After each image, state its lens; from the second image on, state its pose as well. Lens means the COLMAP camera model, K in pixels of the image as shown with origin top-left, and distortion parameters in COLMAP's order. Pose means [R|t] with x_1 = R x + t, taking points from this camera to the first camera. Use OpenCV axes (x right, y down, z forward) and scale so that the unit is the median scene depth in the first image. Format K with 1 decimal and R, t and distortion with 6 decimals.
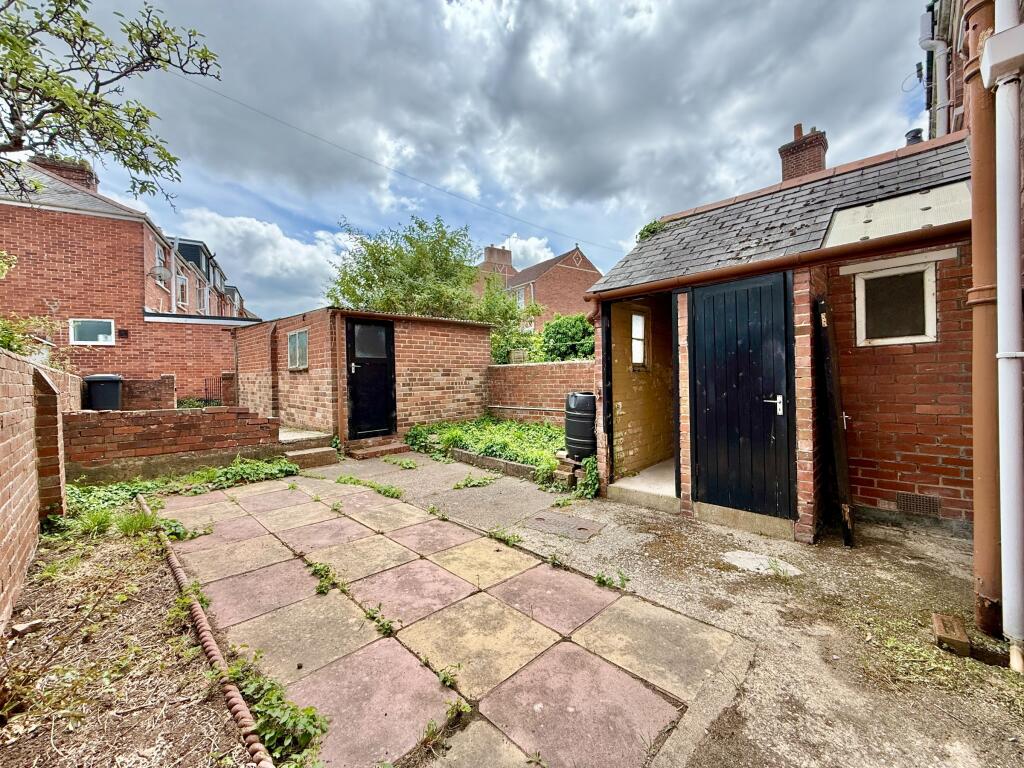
lens RADIAL K [[408.4, 0, 508.1], [0, 408.4, 382.4], [0, 0, 1]] dist [0.000891, 0.000215]
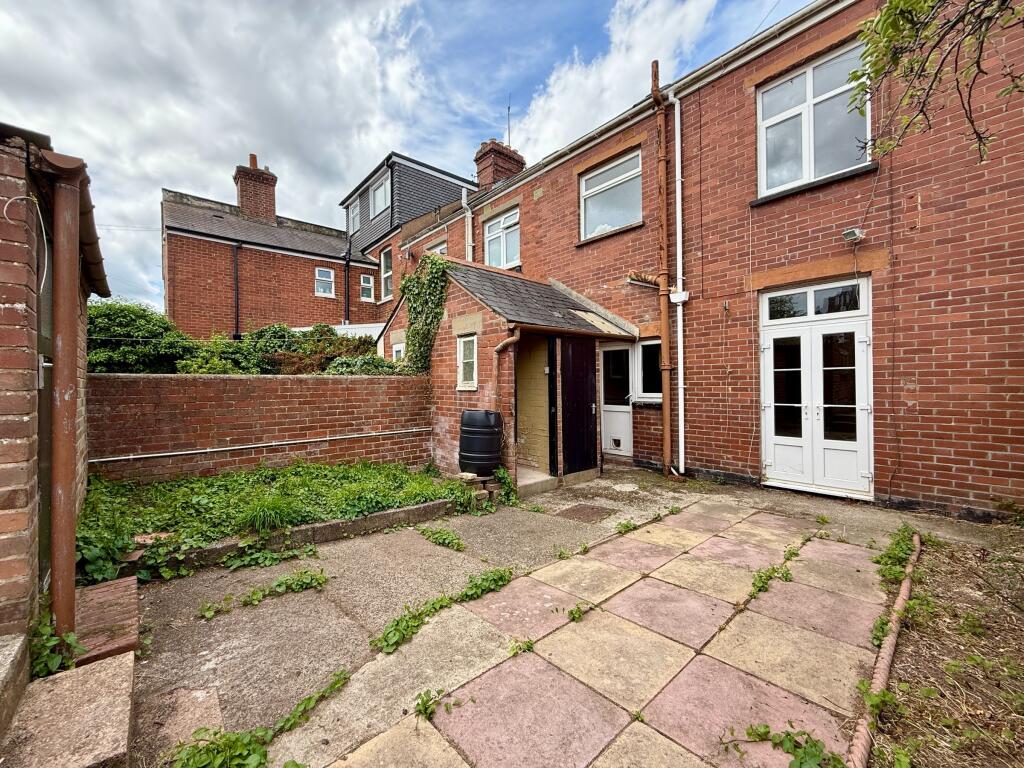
lens RADIAL K [[408.4, 0, 508.1], [0, 408.4, 382.4], [0, 0, 1]] dist [0.000891, 0.000215]
pose [[0.059840, 0.022399, 0.997957, -1.139847], [0.019096, 0.999540, -0.023579, -0.026598], [-0.998025, 0.020468, 0.059385, 1.160279]]
